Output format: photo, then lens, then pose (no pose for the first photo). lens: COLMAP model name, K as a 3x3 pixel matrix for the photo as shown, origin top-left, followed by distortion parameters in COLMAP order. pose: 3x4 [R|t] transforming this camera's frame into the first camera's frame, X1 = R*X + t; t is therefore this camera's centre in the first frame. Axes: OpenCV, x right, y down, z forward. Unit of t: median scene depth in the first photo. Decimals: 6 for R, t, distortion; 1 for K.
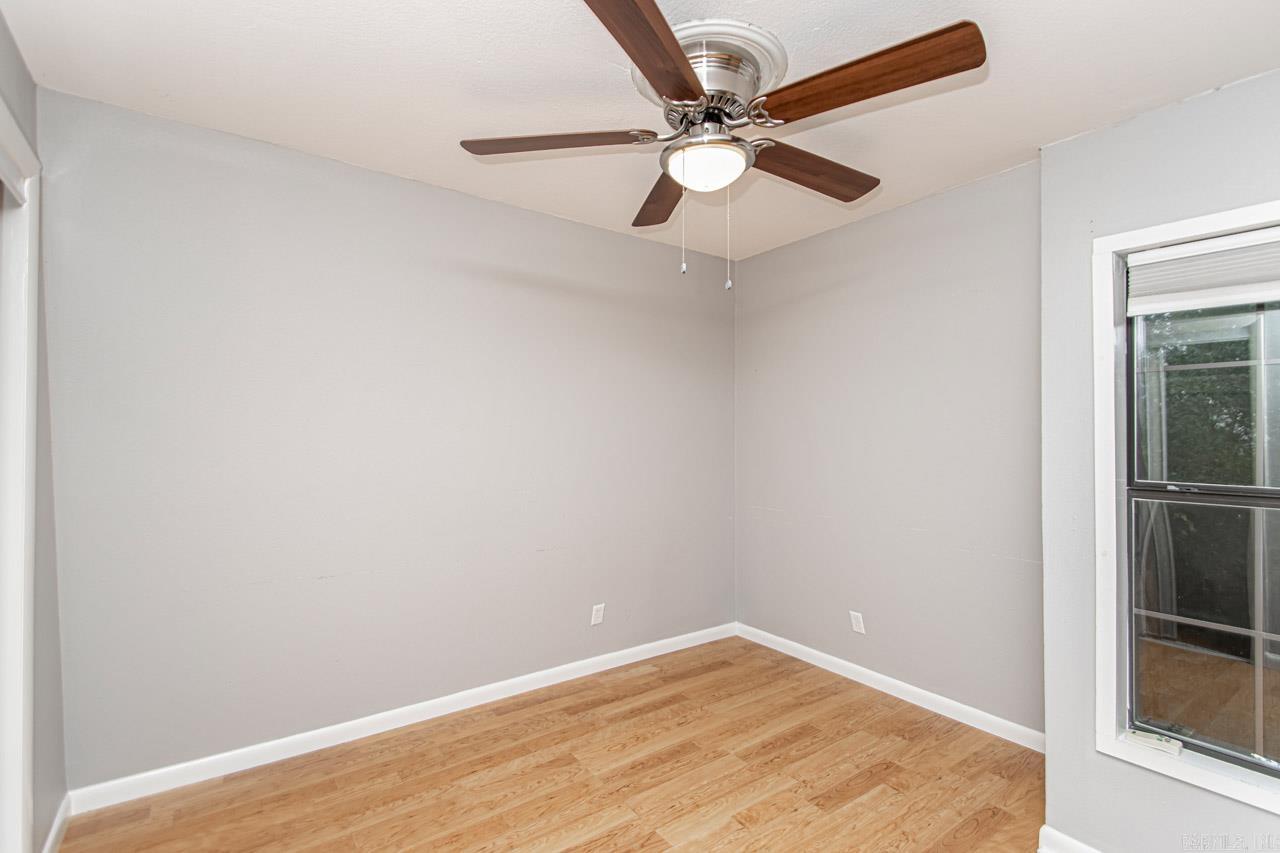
lens RADIAL K [[593.8, 0, 667.8], [0, 593.8, 420.6], [0, 0, 1]] dist [0.020470, -0.017901]
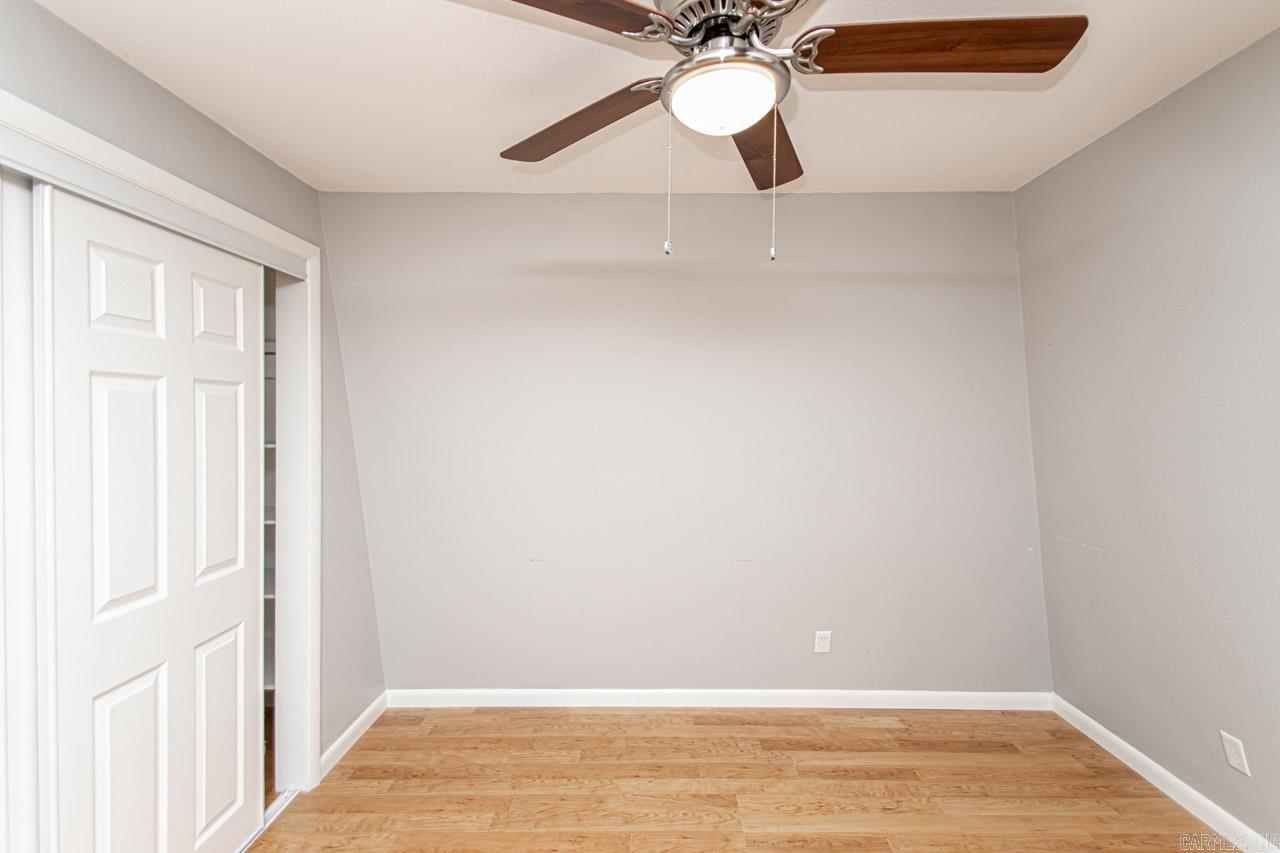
lens RADIAL K [[593.8, 0, 668.2], [0, 593.8, 412.9], [0, 0, 1]] dist [0.020470, -0.017901]
pose [[0.791955, -0.002851, -0.610573, 0.279395], [0.014530, 0.999794, 0.014178, -0.027885], [0.610407, -0.020099, 0.791833, 0.217294]]
